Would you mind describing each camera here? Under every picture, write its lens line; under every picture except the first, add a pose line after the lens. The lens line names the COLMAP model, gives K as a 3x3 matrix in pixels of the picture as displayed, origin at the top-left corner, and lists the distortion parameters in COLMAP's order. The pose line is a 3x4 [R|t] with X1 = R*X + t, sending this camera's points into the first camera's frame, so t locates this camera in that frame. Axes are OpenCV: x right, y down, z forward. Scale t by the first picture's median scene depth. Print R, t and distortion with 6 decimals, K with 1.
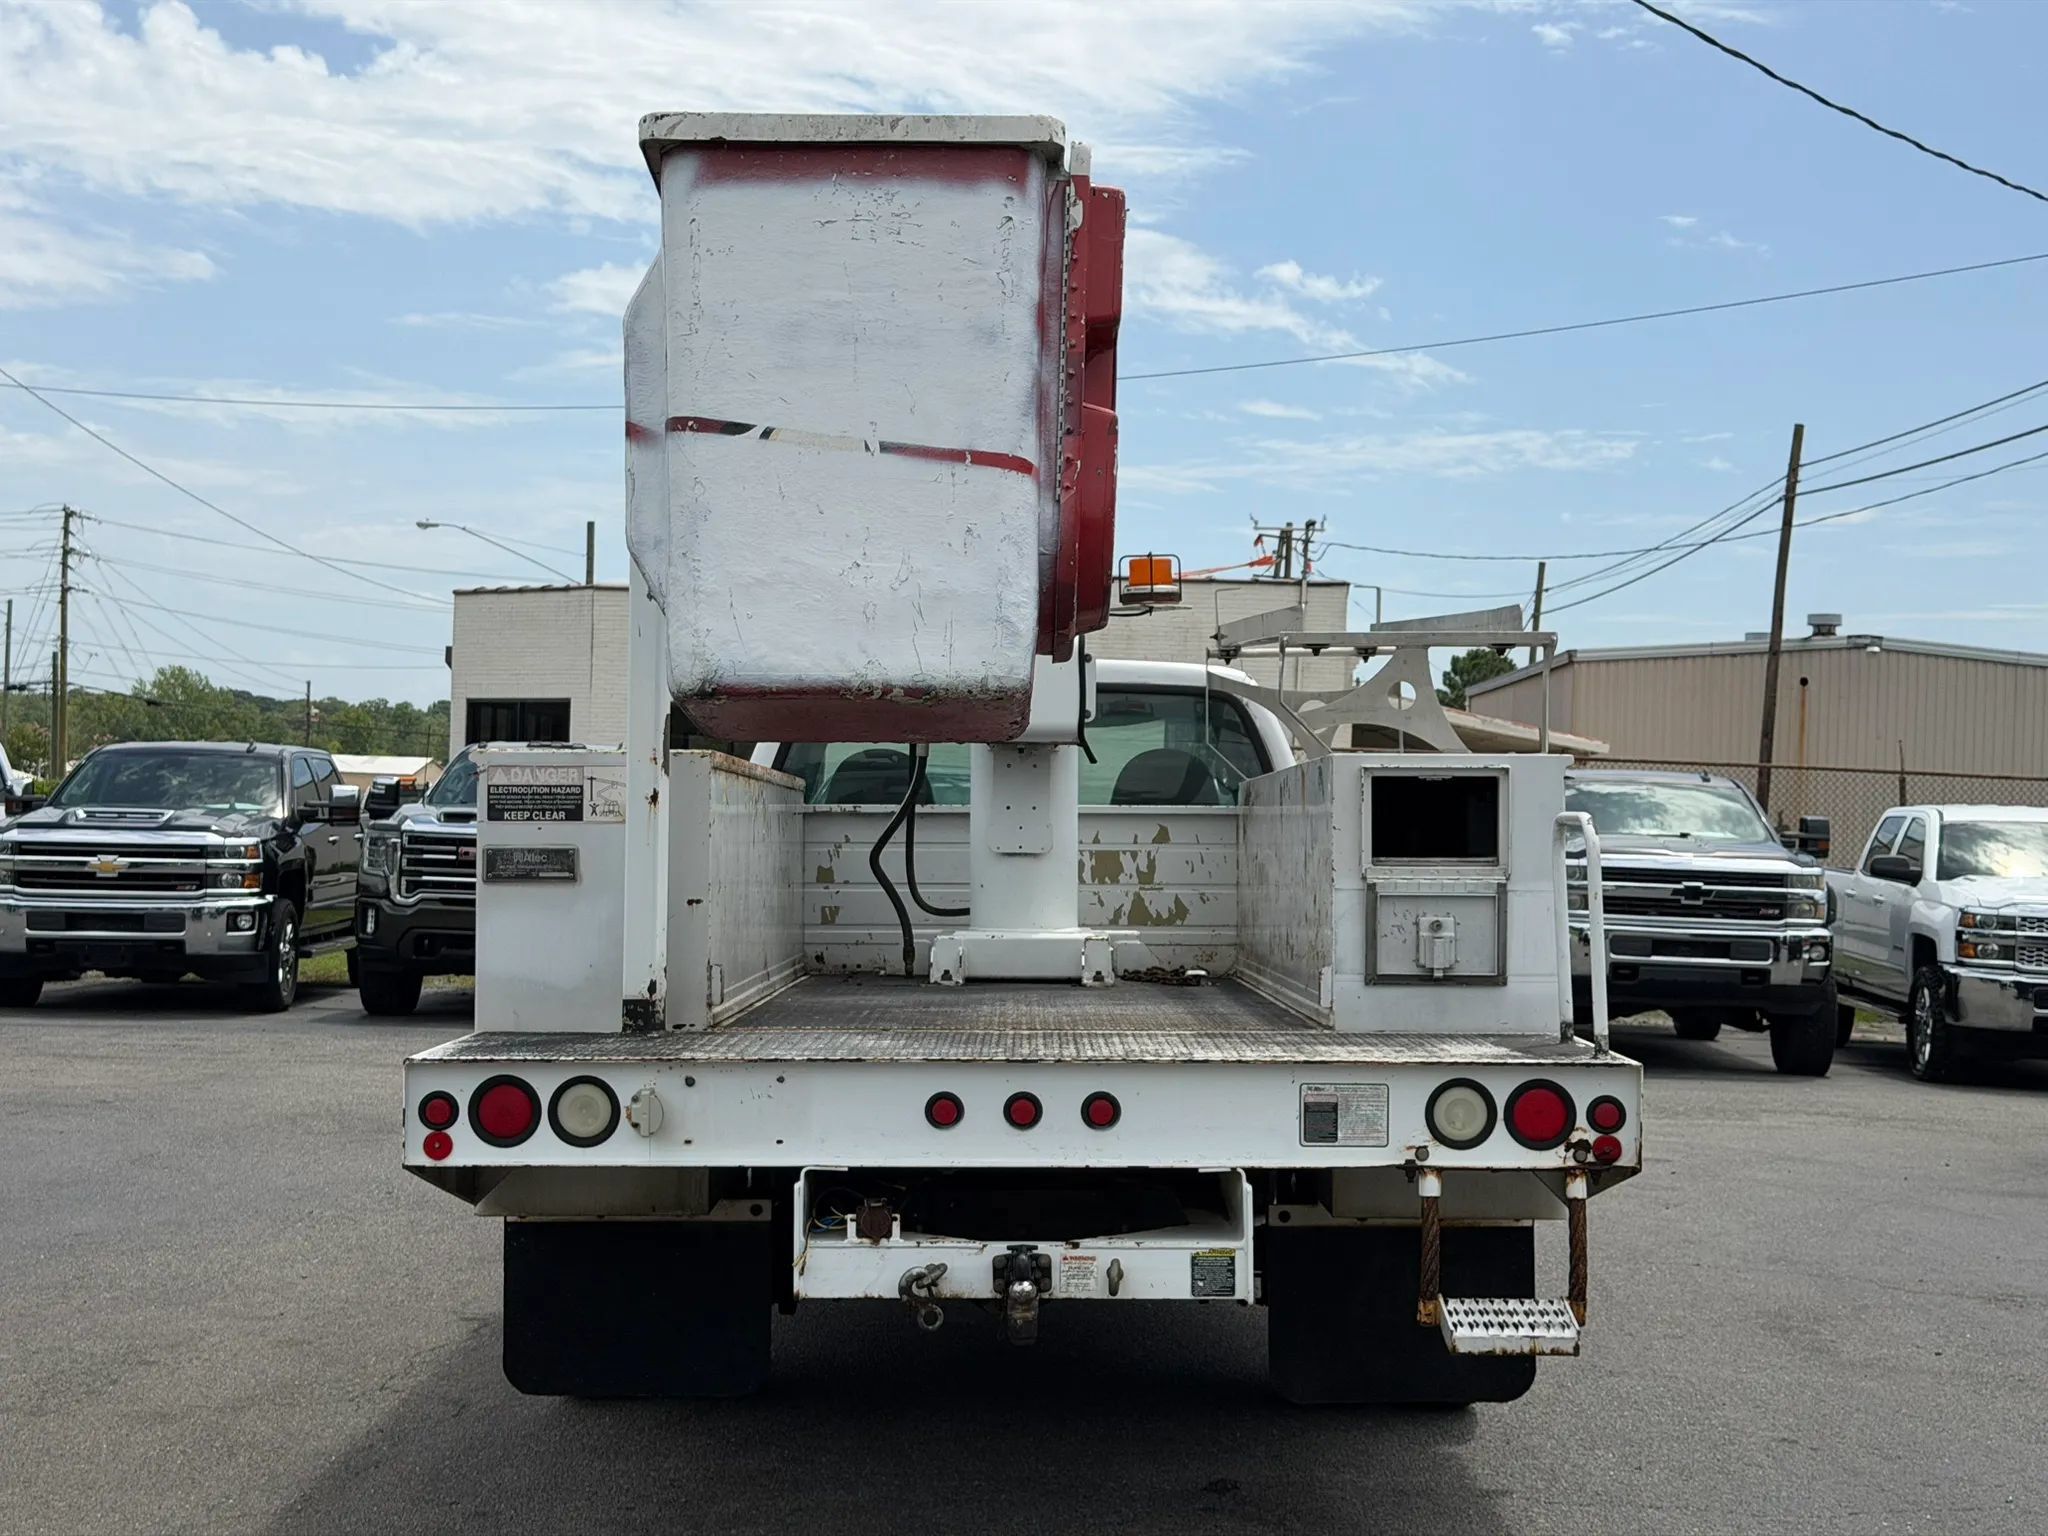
lens RADIAL K [[2868.7, 0, 1027.4], [0, 2868.7, 773.6], [0, 0, 1]] dist [0.137382, -0.064592]
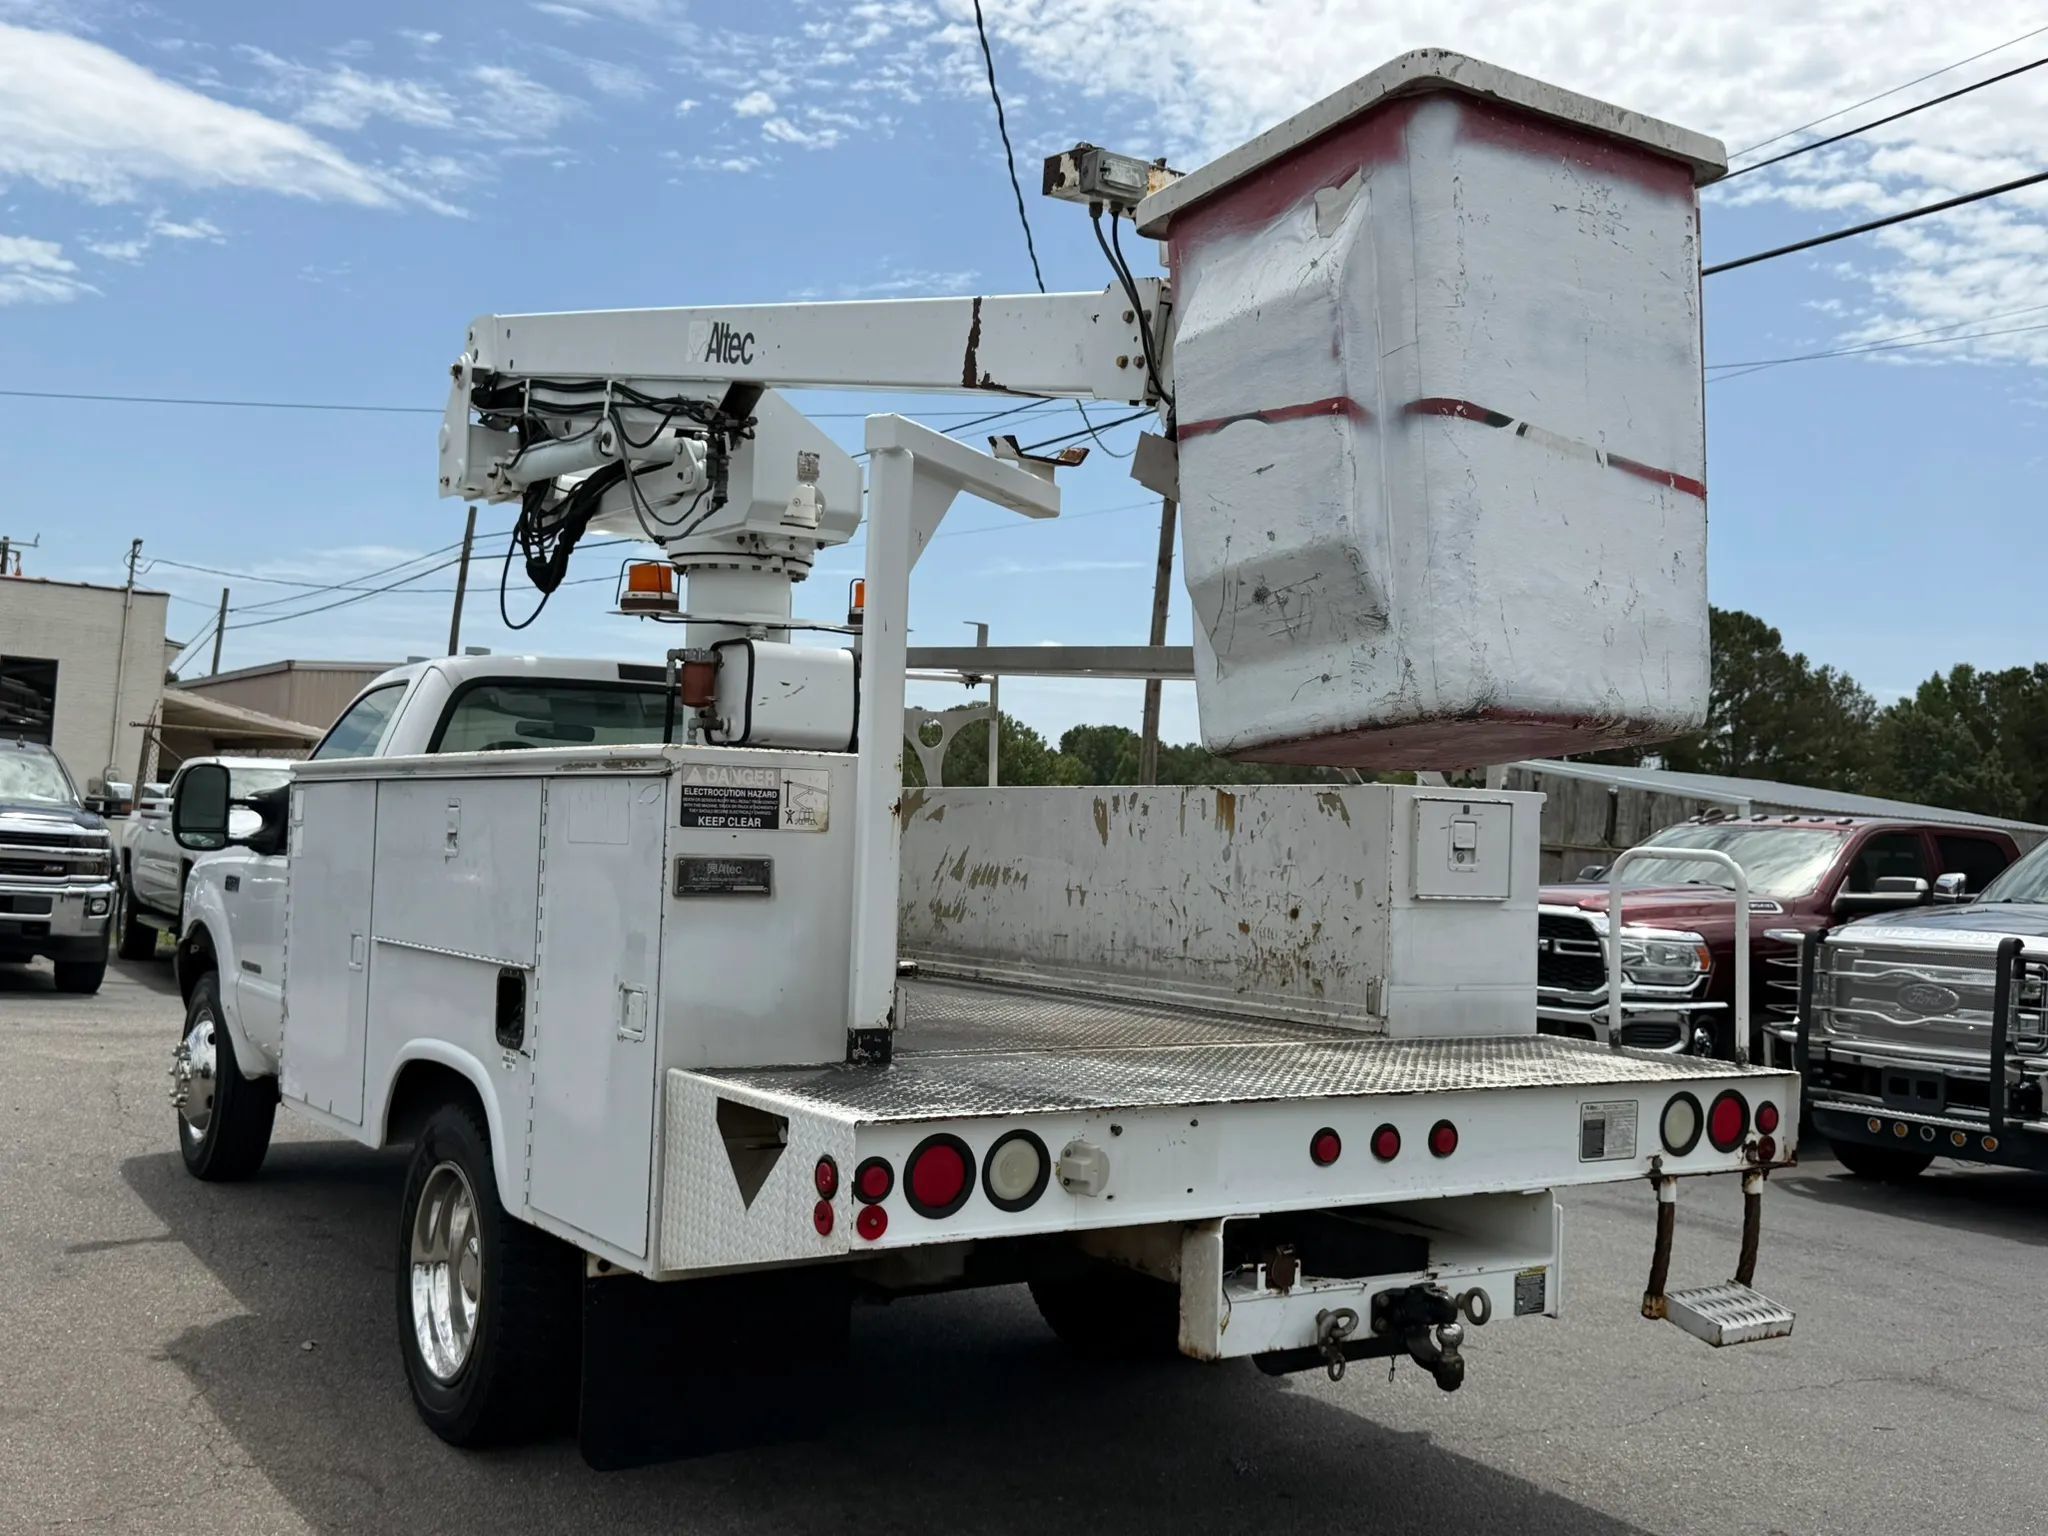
lens RADIAL K [[2052.5, 0, 1026.4], [0, 2052.5, 770.4], [0, 0, 1]] dist [0.184544, -0.426076]
pose [[0.834963, 0.039834, 0.548863, -0.502204], [-0.042189, 0.999075, -0.008327, 0.000224], [-0.548686, -0.016204, 0.835871, 0.473185]]
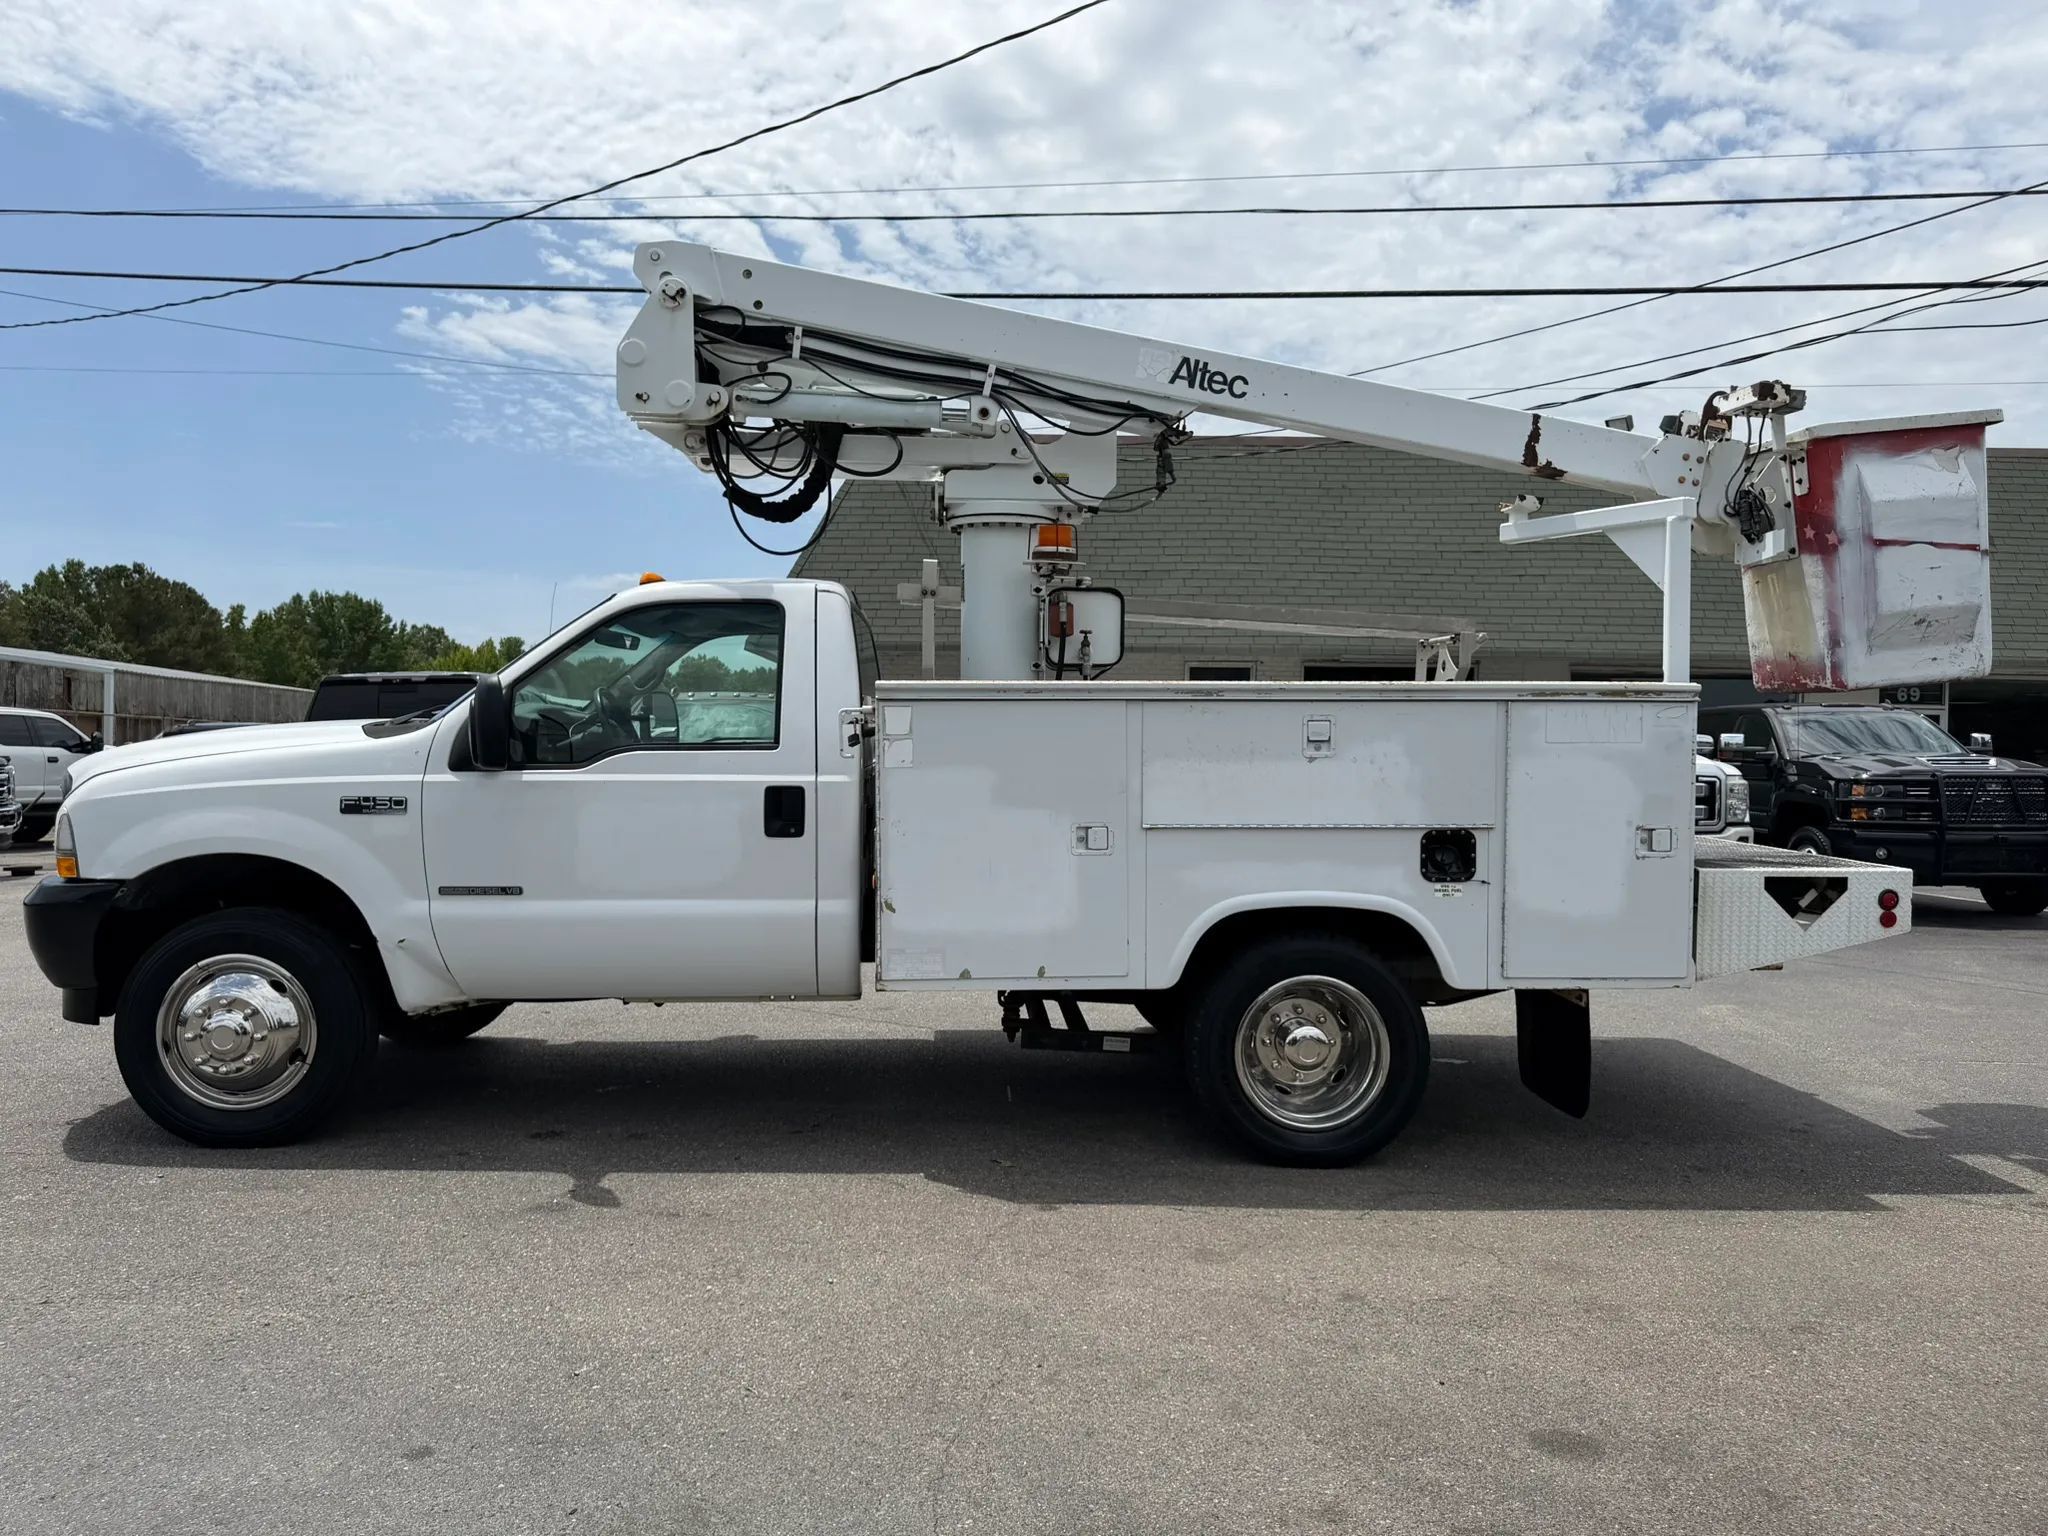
lens RADIAL K [[1455.9, 0, 1028.7], [0, 1455.9, 772.0], [0, 0, 1]] dist [0.098166, -0.154895]
pose [[-0.053398, -0.039534, 0.997790, -1.067487], [-0.029534, 0.998841, 0.037995, 0.021264], [-0.998136, -0.027439, -0.054504, 1.572142]]
